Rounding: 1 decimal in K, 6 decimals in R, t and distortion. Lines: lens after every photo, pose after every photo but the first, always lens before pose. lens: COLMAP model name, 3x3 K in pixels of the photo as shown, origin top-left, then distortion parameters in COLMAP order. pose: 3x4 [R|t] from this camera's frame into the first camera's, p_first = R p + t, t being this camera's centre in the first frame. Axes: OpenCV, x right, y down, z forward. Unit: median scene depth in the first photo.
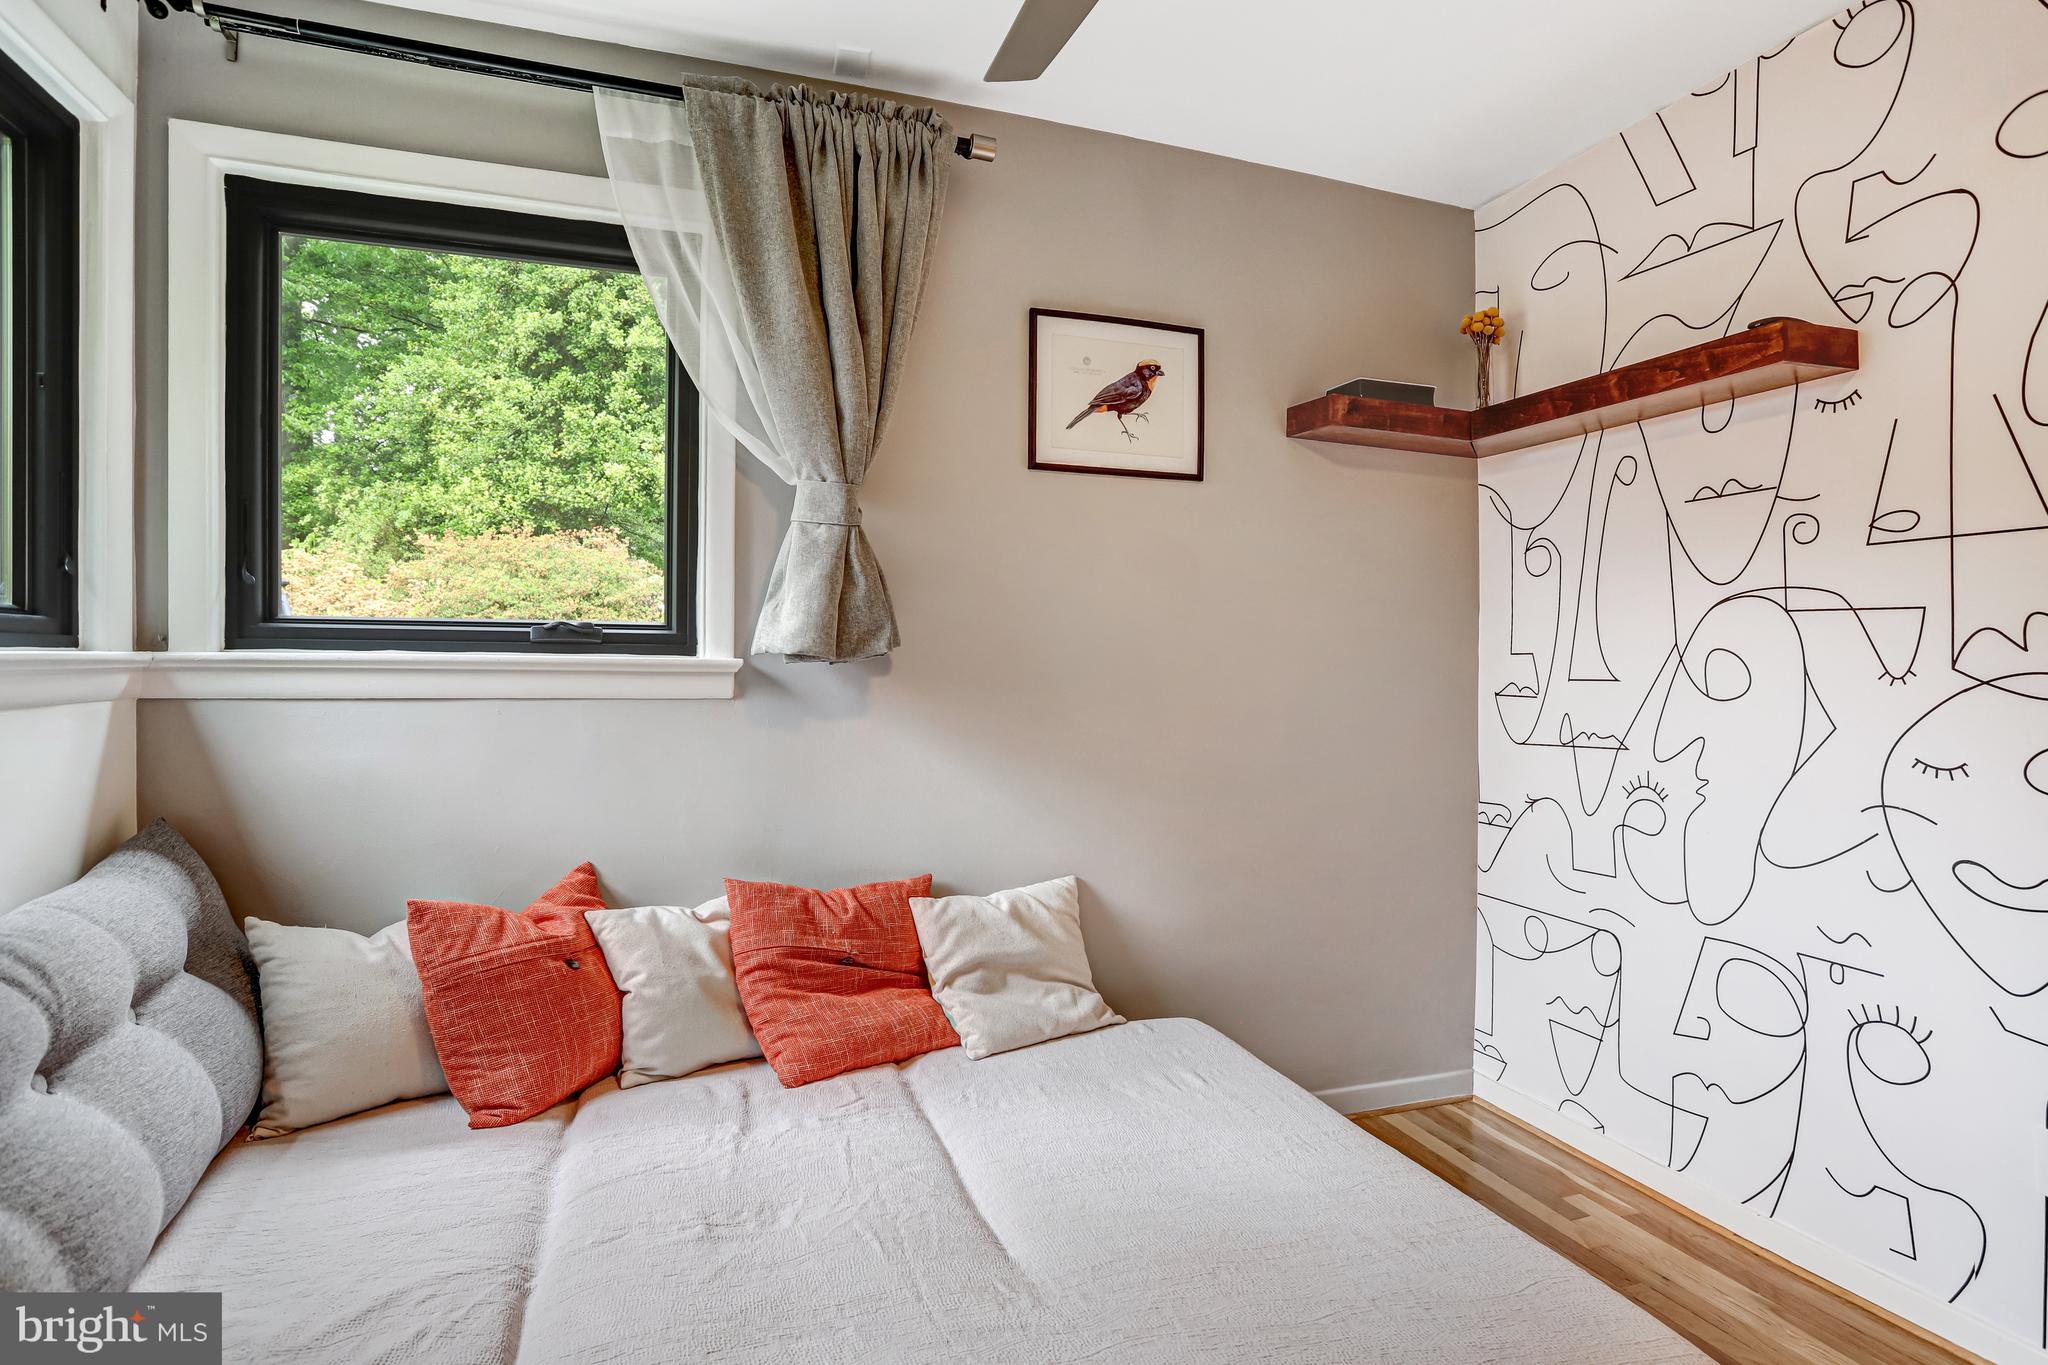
lens RADIAL K [[1136.2, 0, 1057.4], [0, 1136.2, 674.9], [0, 0, 1]] dist [-0.015250, 0.002402]
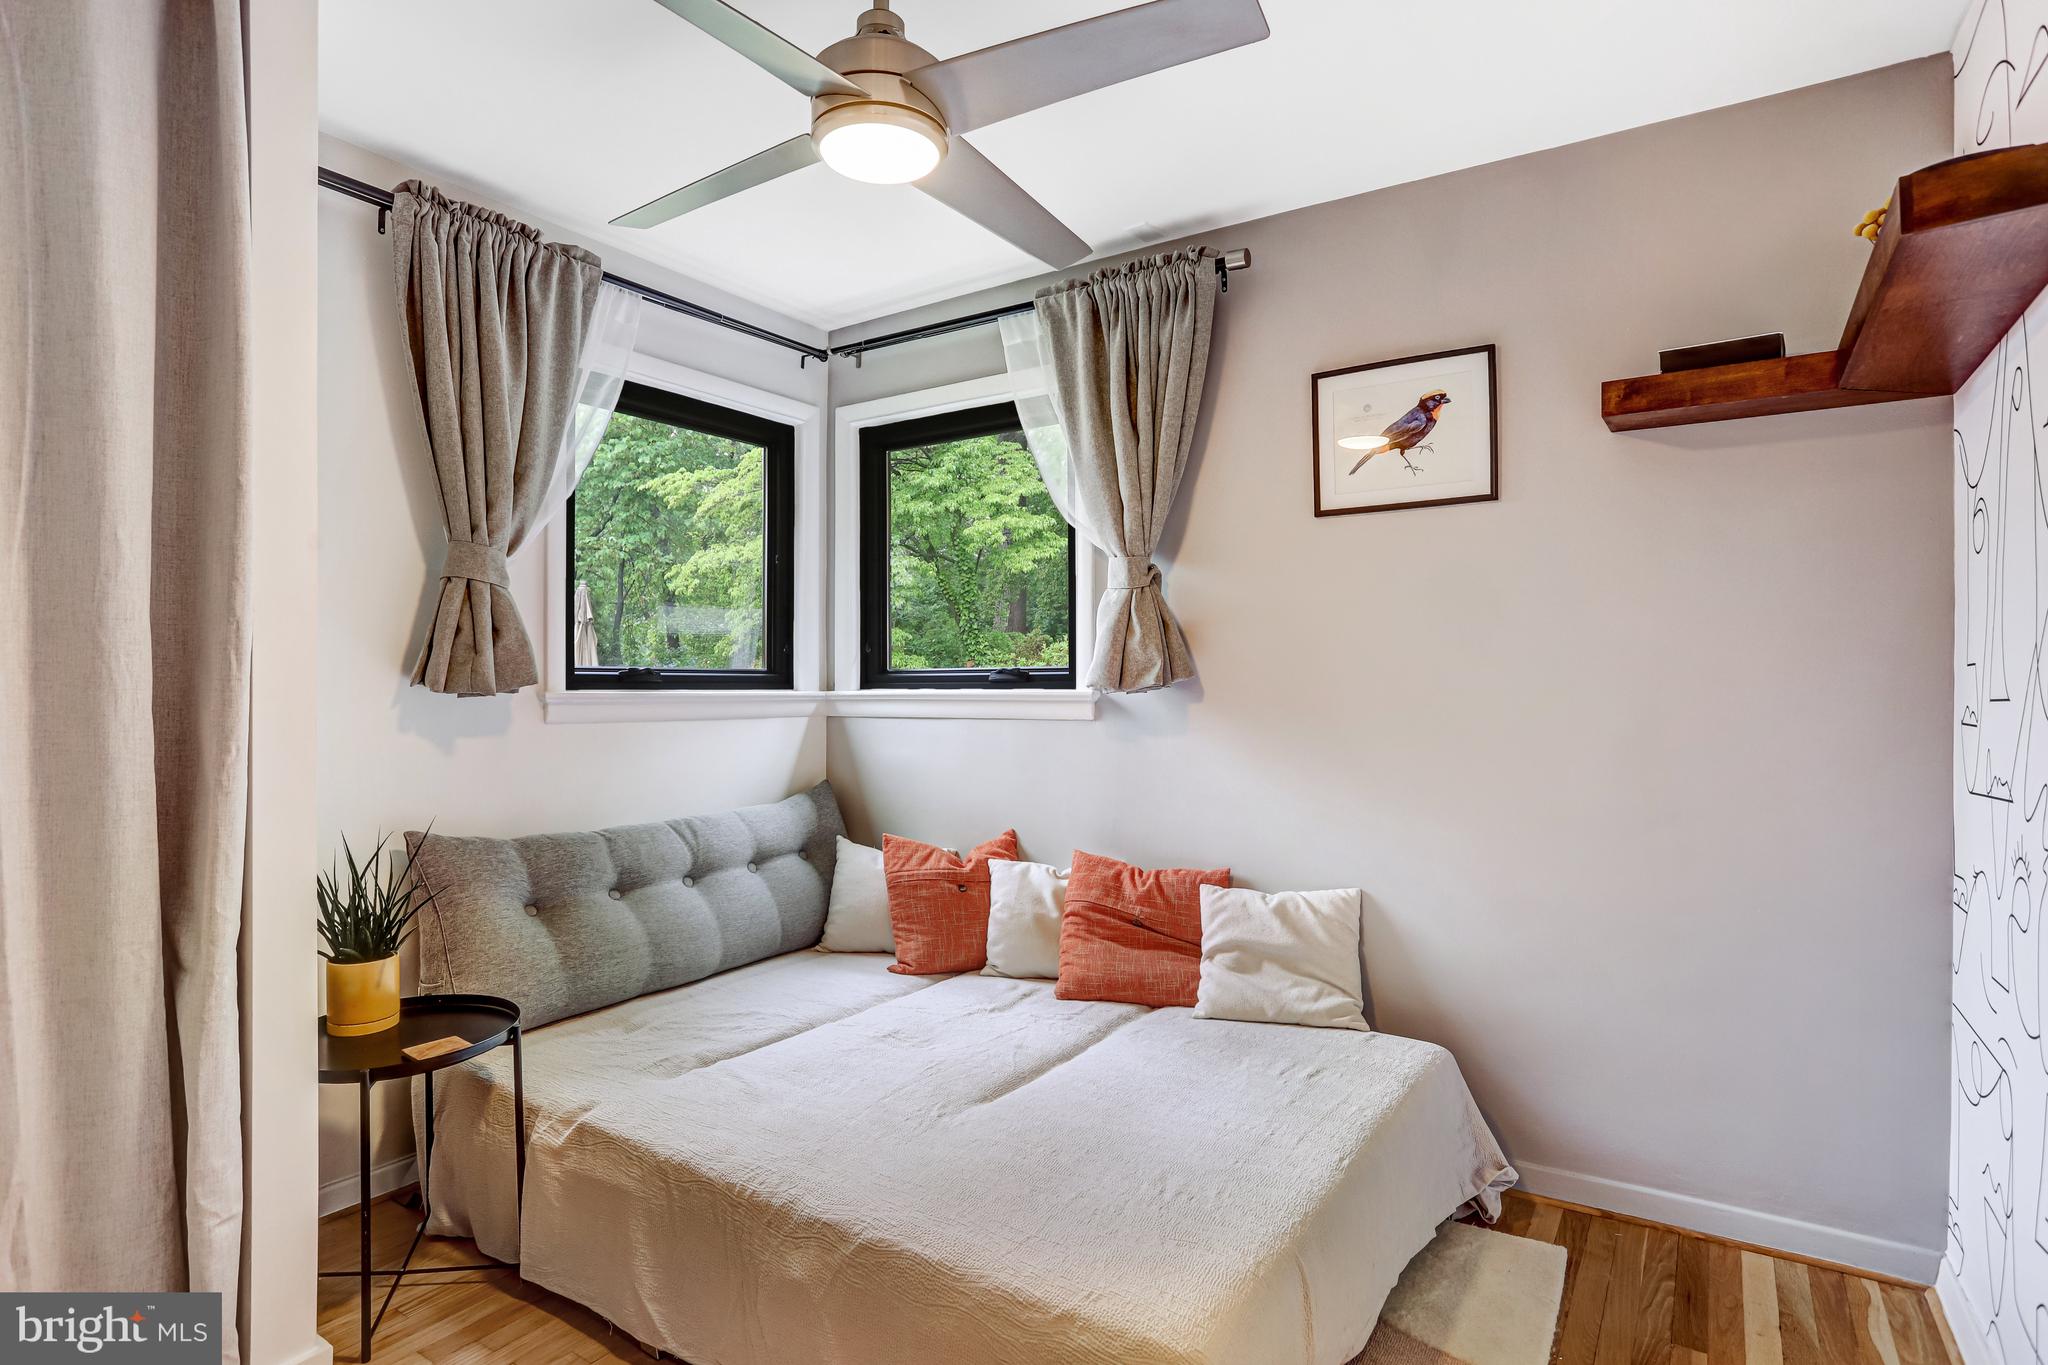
lens RADIAL K [[1108.2, 0, 1024.0], [0, 1108.2, 682.5], [0, 0, 1]] dist [0.003098, 0.003002]
pose [[0.595811, -0.024042, -0.802764, 0.758812], [-0.003132, 0.999475, -0.032258, 0.019741], [0.803118, 0.021734, 0.595423, 0.138103]]
